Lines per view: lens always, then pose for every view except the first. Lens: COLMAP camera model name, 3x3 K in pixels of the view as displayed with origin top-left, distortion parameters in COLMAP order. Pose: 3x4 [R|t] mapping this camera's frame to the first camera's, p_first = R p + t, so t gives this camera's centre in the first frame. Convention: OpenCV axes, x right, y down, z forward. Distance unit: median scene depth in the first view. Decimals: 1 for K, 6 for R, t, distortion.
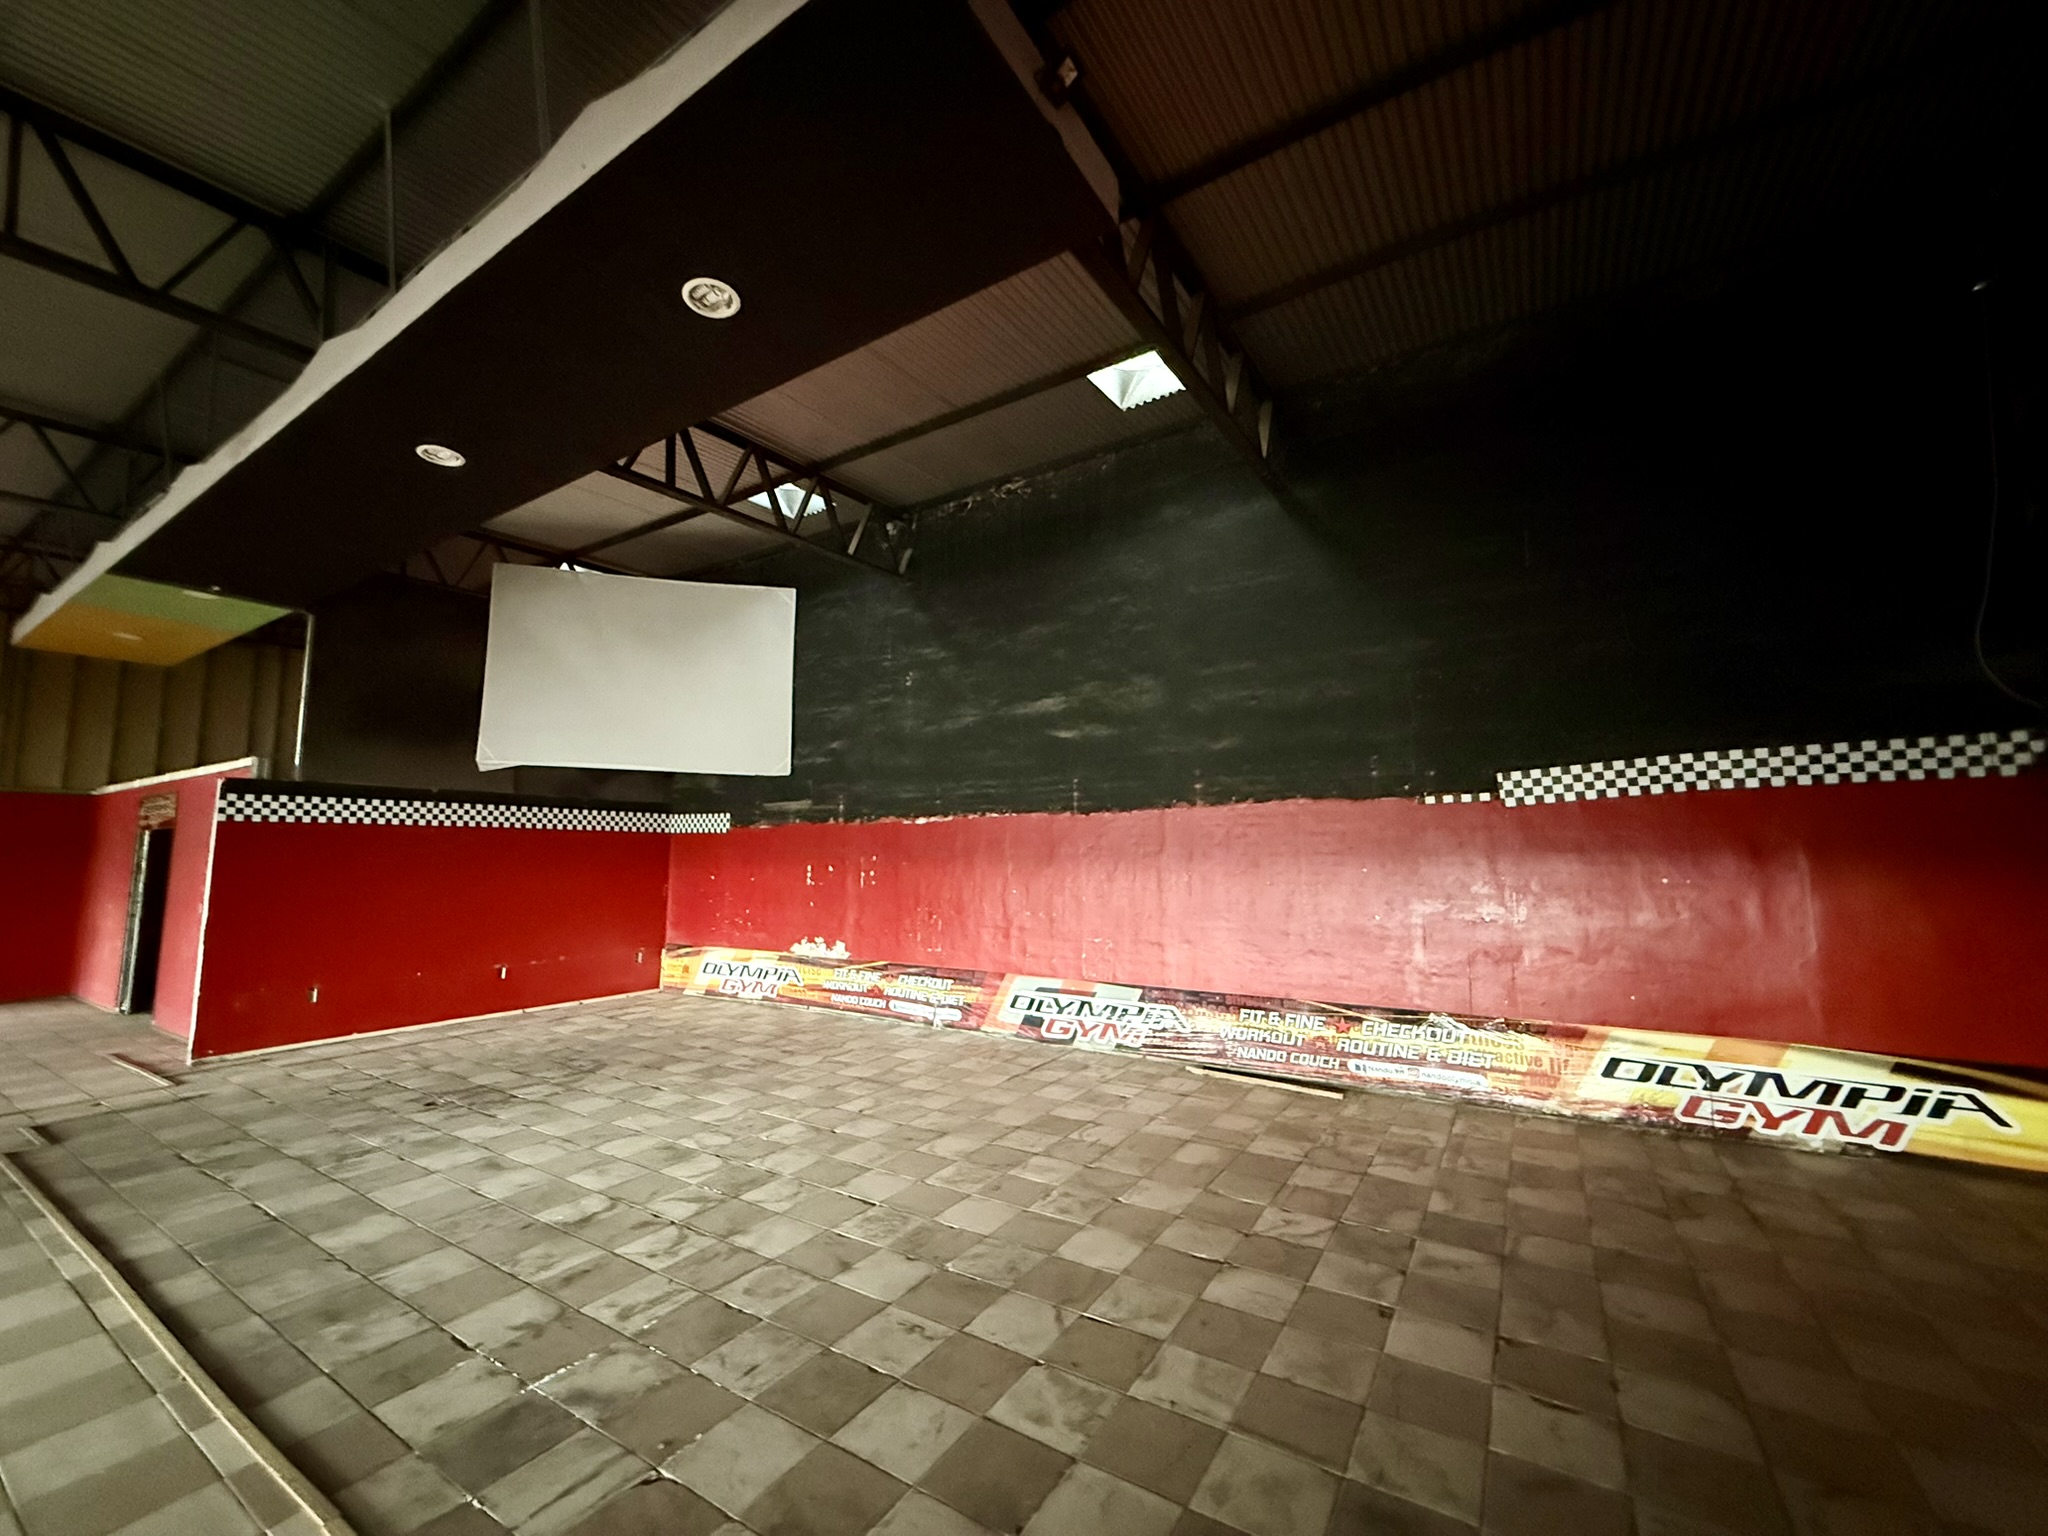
lens RADIAL K [[805.8, 0, 1022.0], [0, 805.8, 775.9], [0, 0, 1]] dist [0.008772, 0.000054]
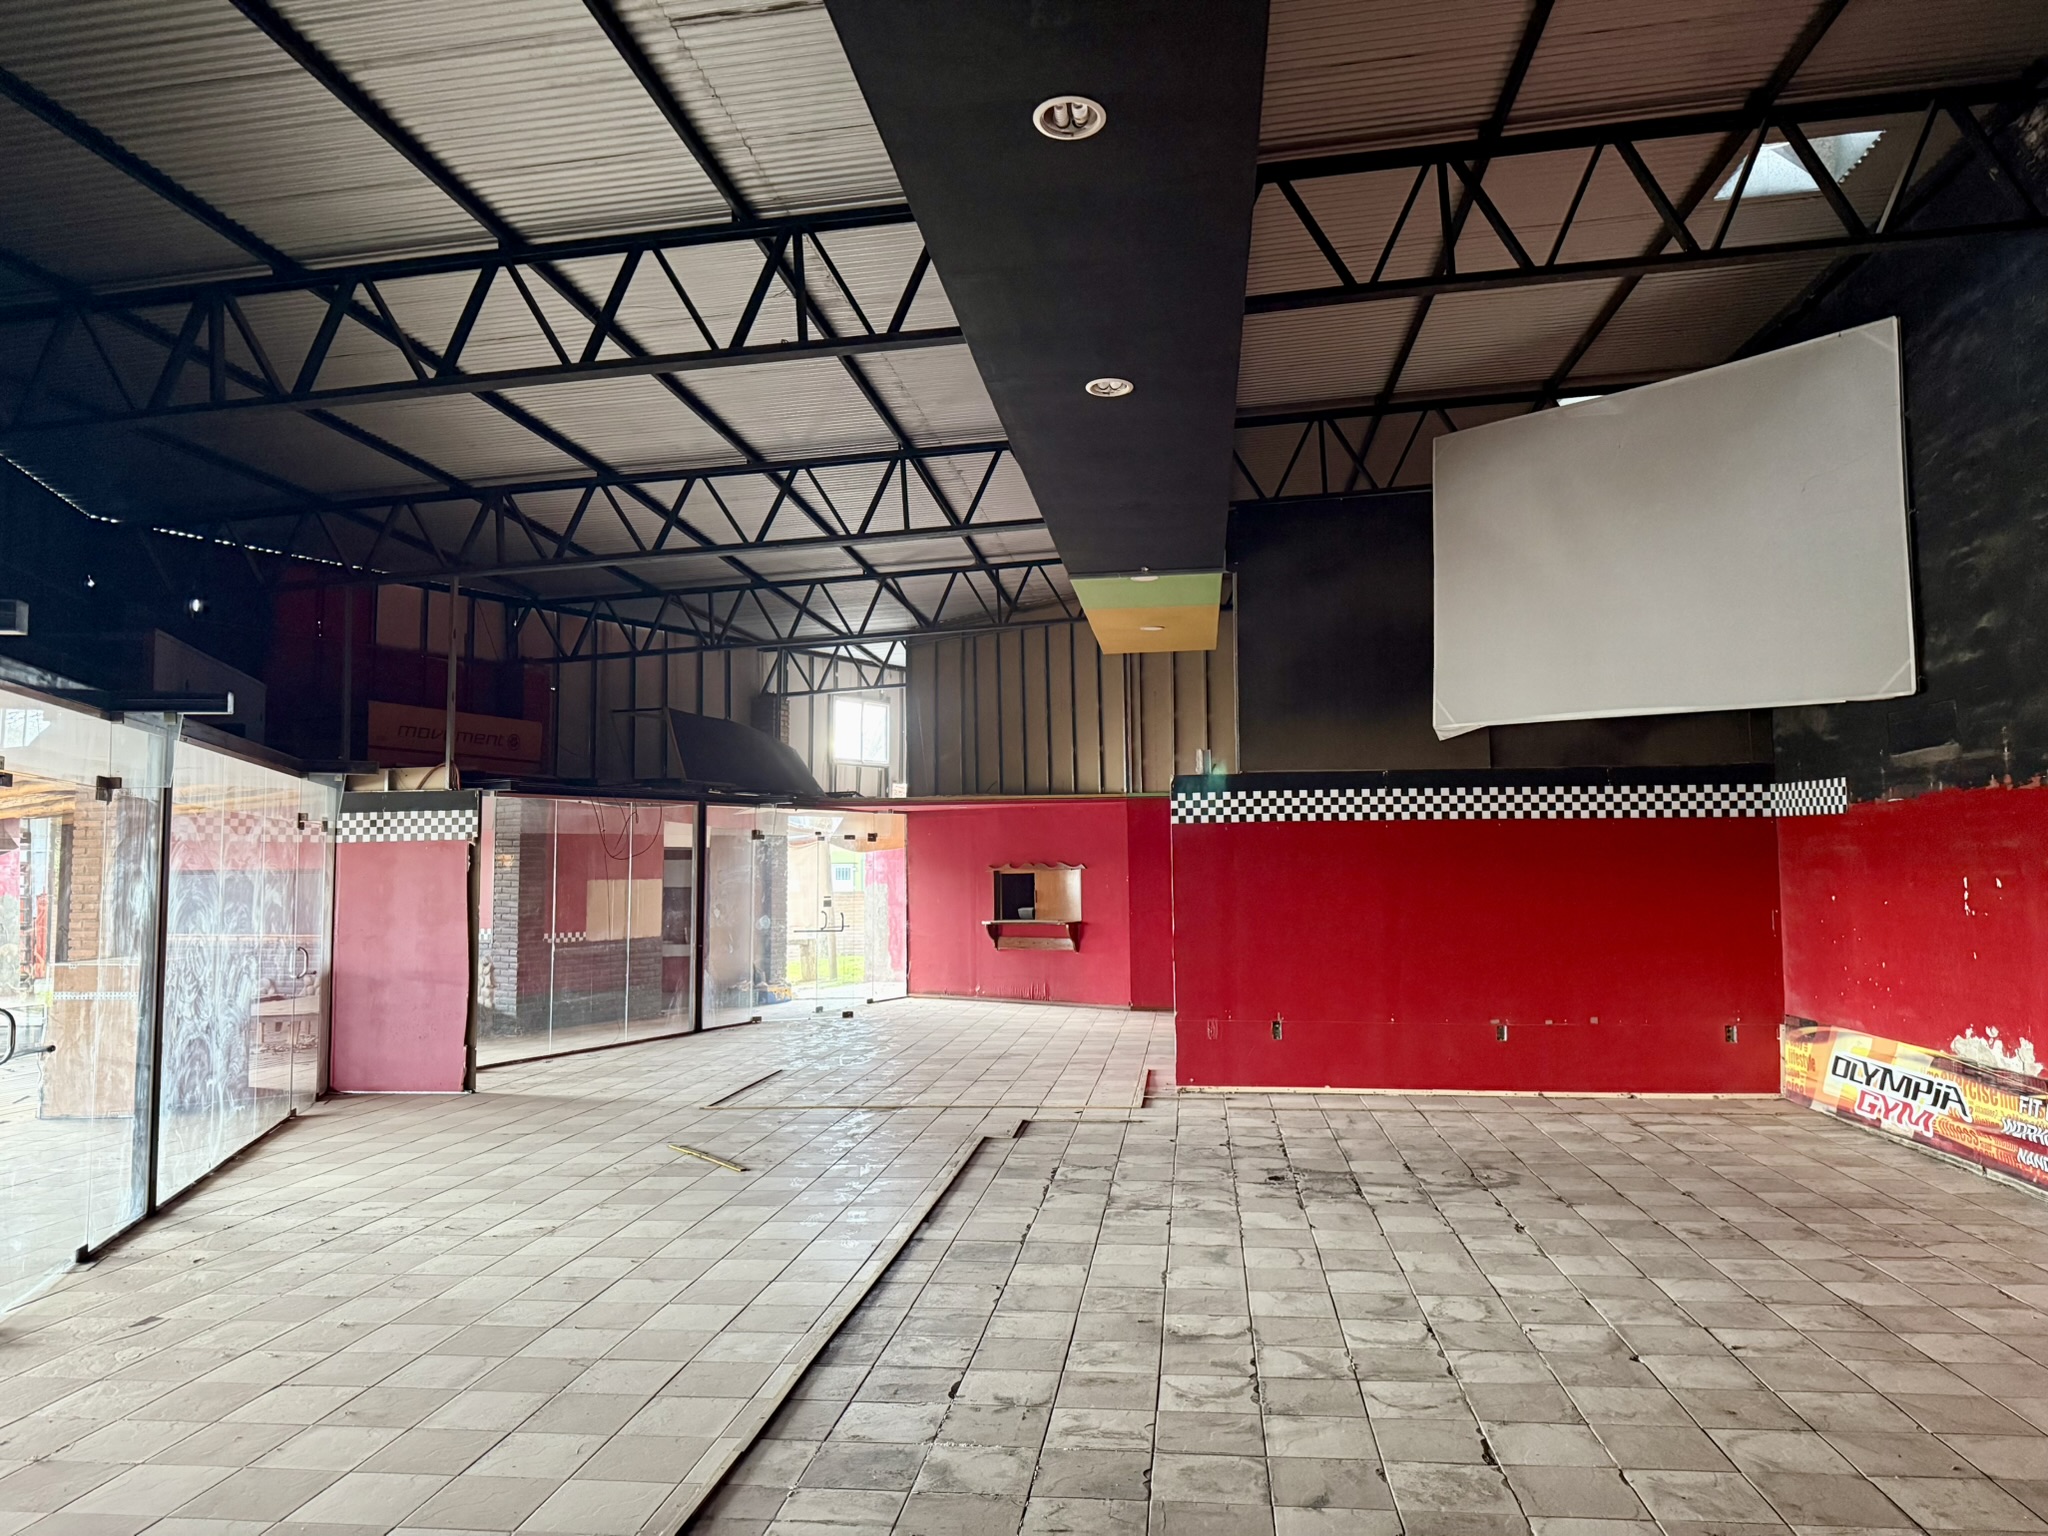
lens RADIAL K [[1436.9, 0, 1028.7], [0, 1436.9, 764.0], [0, 0, 1]] dist [0.009344, -0.009526]
pose [[0.441222, -0.067570, -0.894851, 0.496608], [0.099072, 0.994734, -0.026263, 0.020527], [0.891913, -0.077066, 0.445592, 0.223571]]
